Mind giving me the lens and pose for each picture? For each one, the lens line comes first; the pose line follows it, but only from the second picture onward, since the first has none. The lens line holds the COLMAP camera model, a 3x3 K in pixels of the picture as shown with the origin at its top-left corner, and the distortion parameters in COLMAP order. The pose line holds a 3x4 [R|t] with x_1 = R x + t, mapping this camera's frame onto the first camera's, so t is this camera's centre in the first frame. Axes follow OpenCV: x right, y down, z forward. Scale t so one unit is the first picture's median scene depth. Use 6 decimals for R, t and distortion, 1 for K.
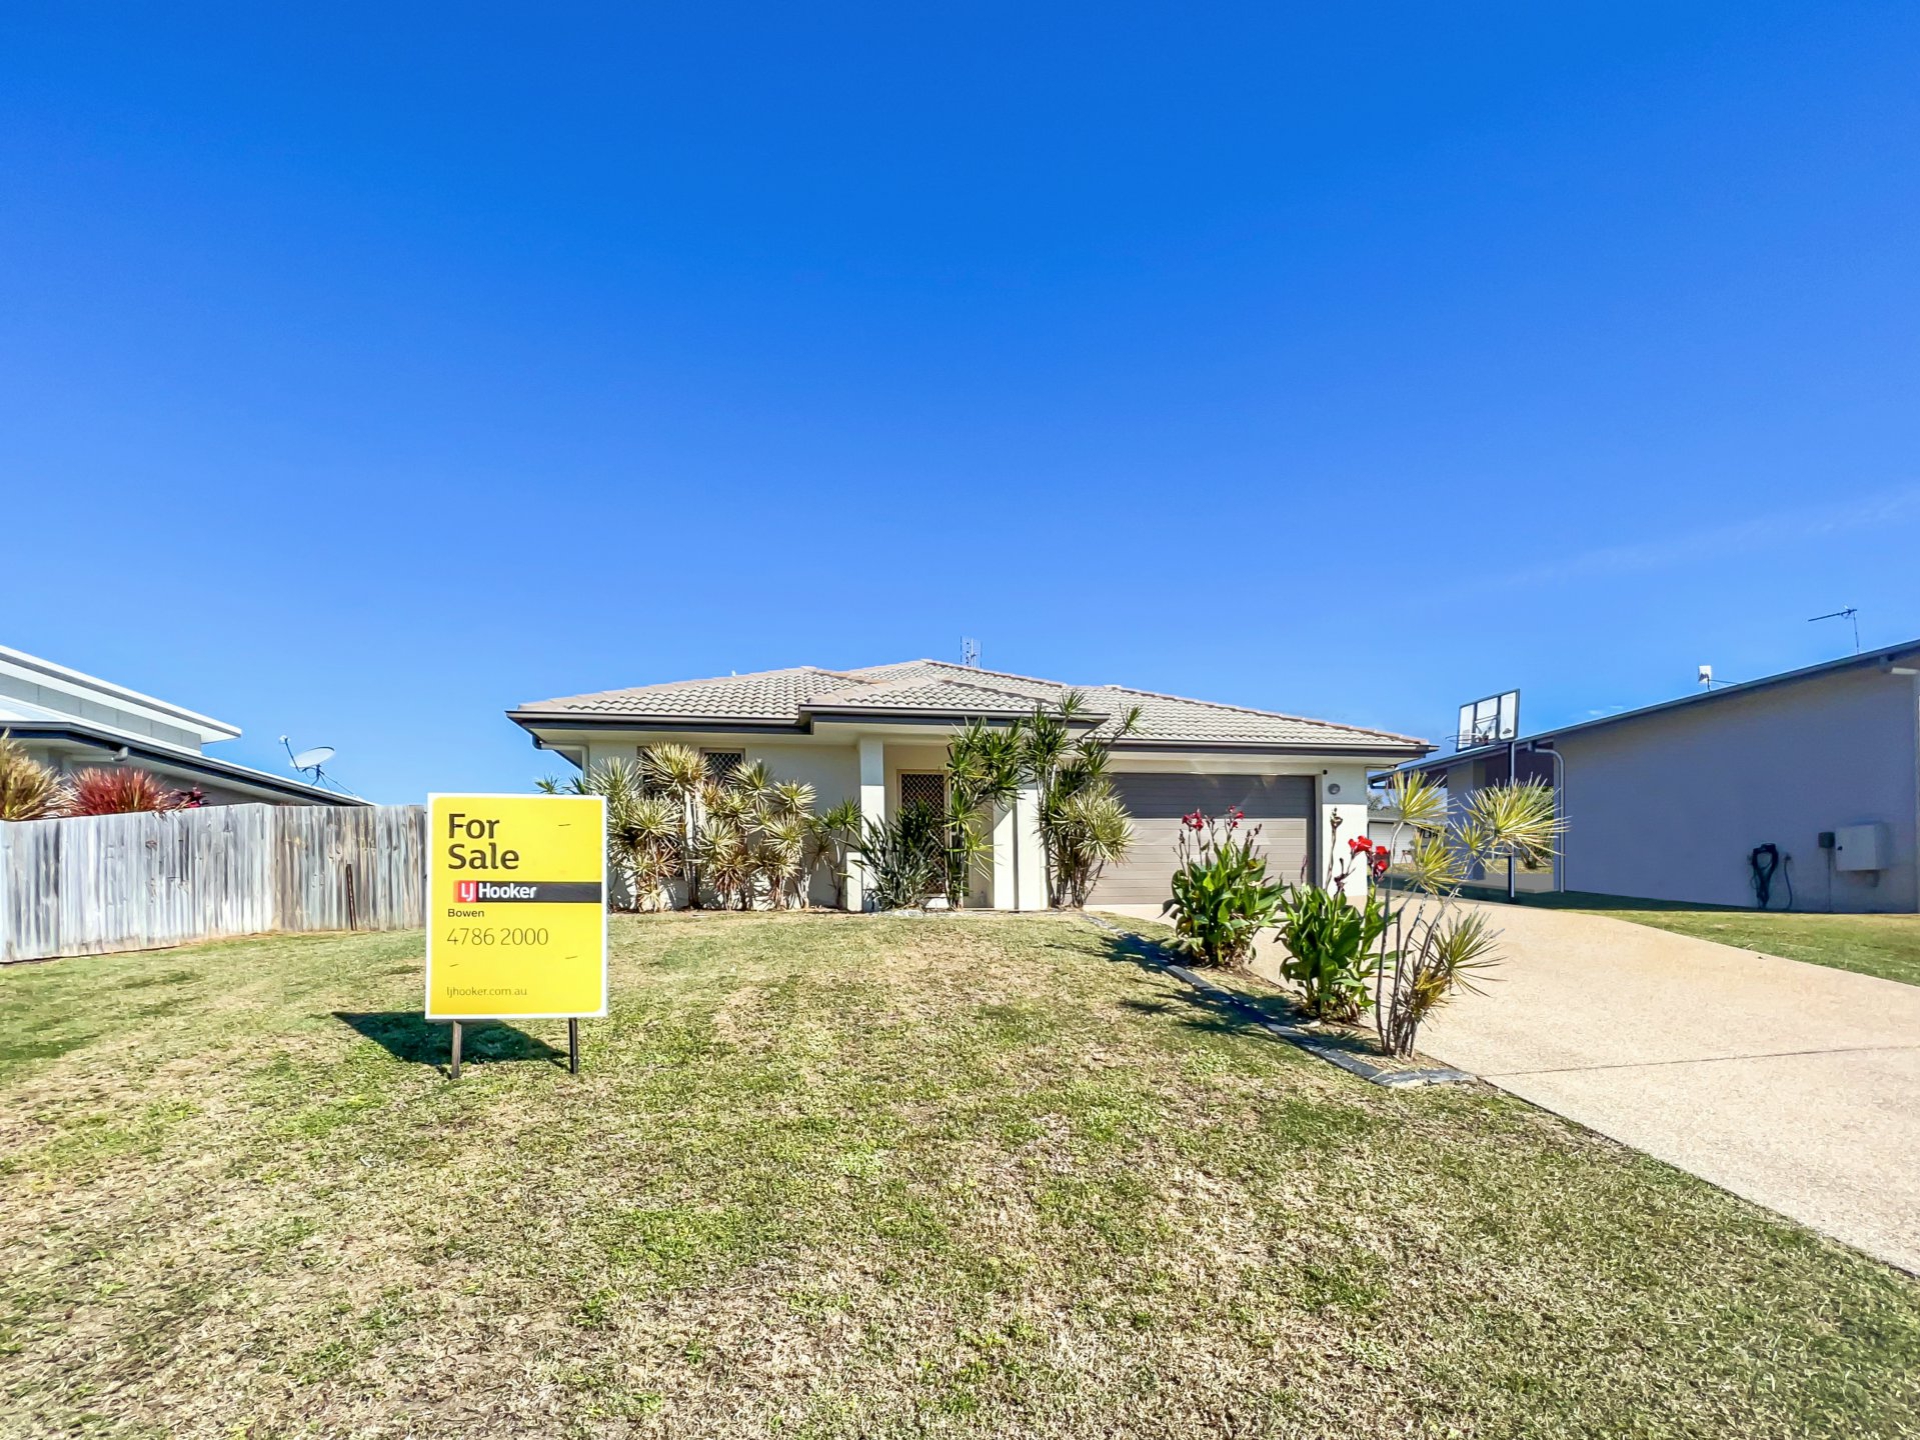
lens RADIAL K [[814.7, 0, 960.2], [0, 814.7, 817.3], [0, 0, 1]] dist [-0.013460, -0.000013]
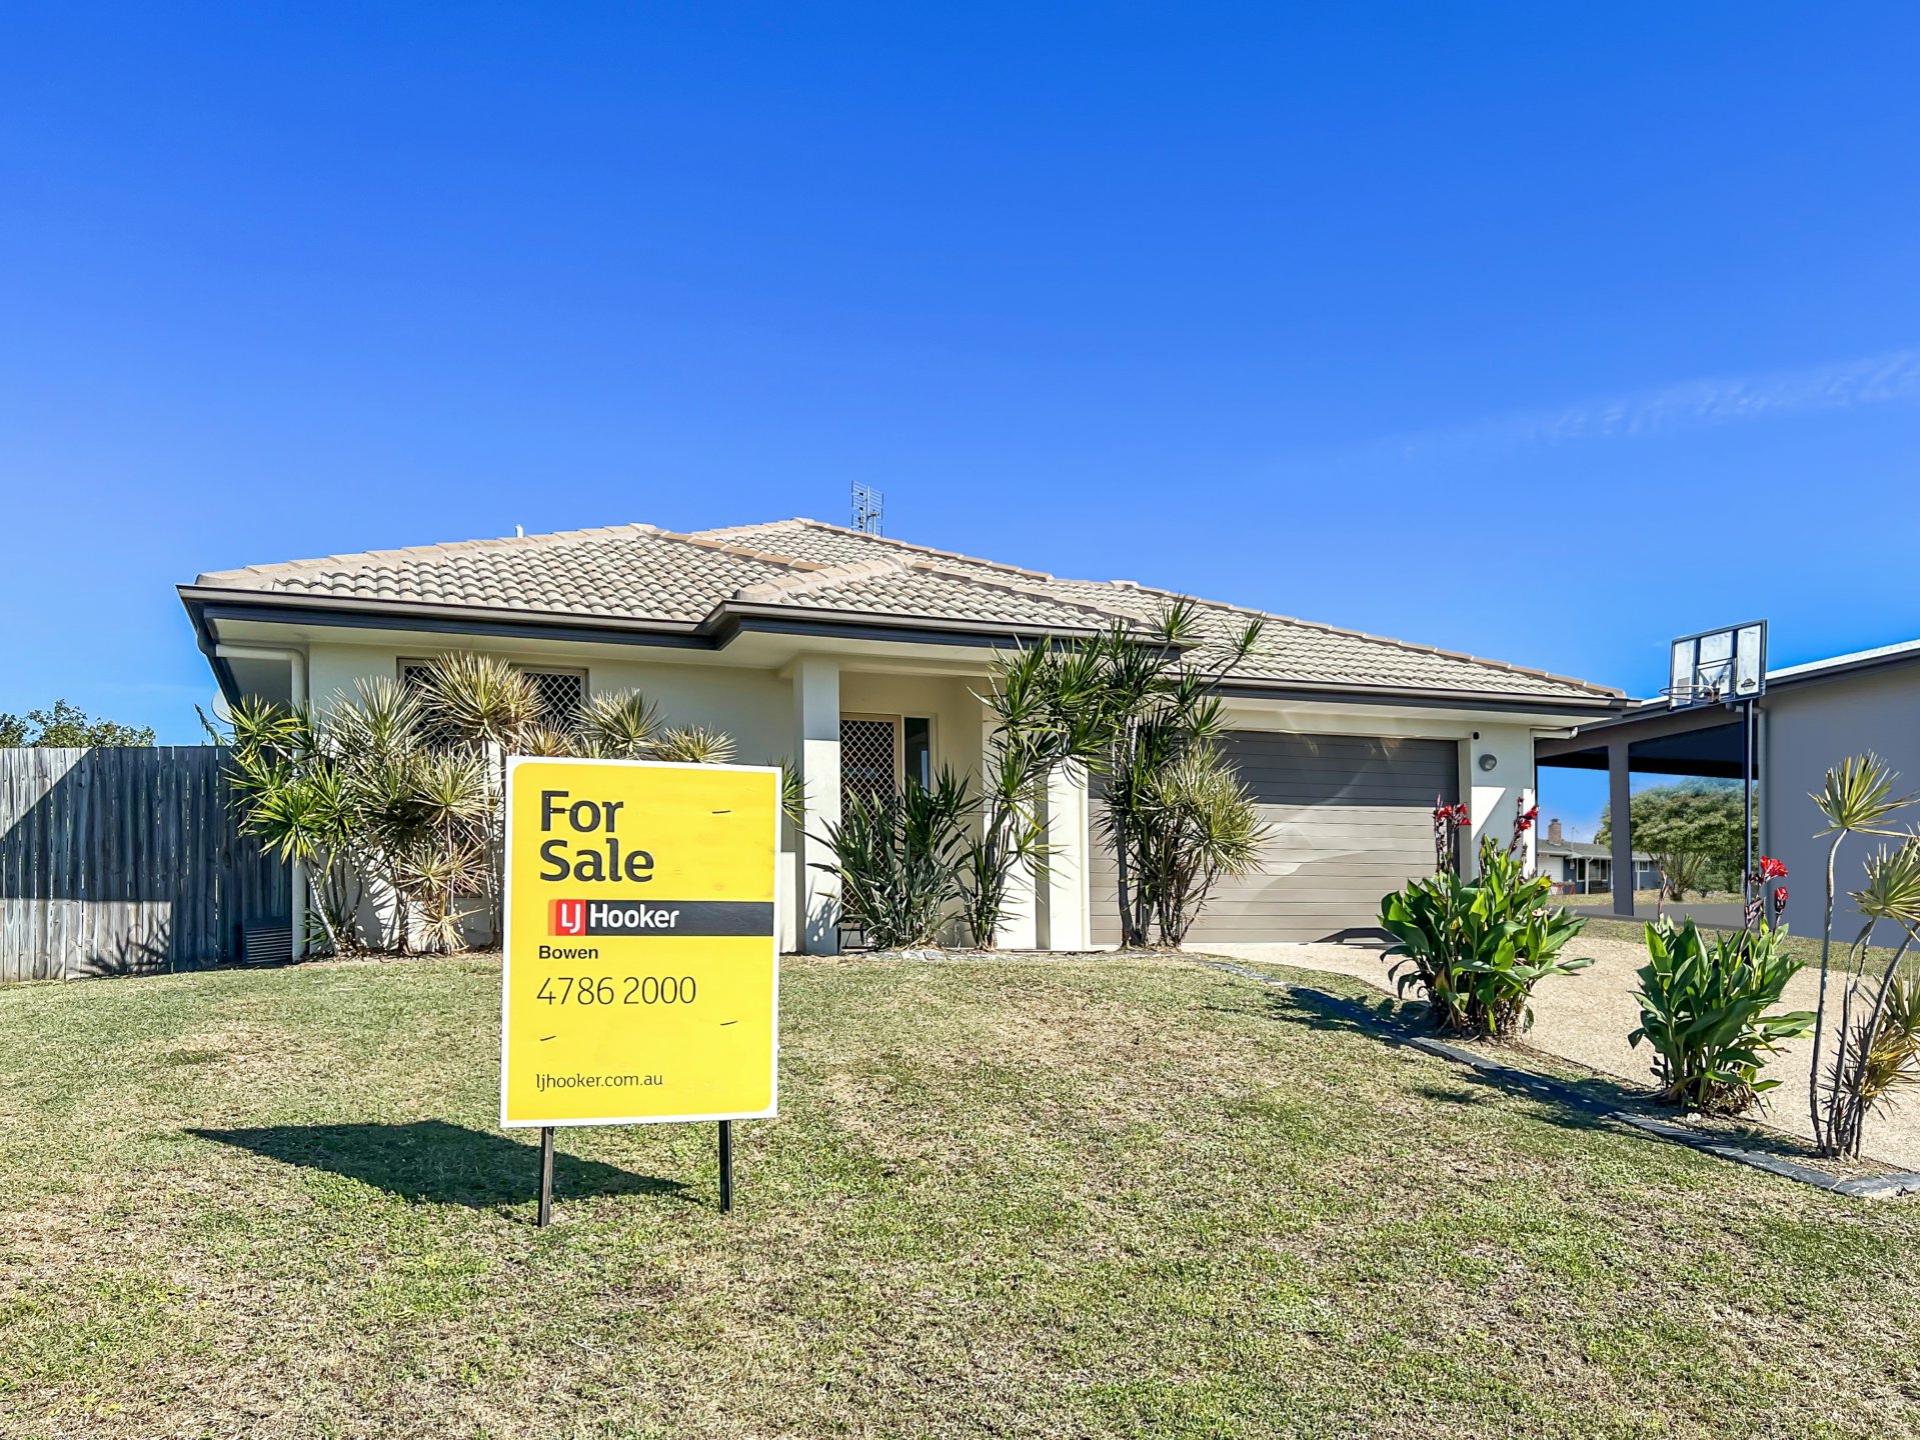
lens RADIAL K [[1447.7, 0, 960.0], [0, 1447.7, 720.0], [0, 0, 1]] dist [0.039681, -0.042843]
pose [[0.982234, 0.031391, 0.185014, -0.258334], [-0.022873, 0.998586, -0.047993, -0.006104], [-0.186259, 0.042909, 0.981563, -0.073789]]
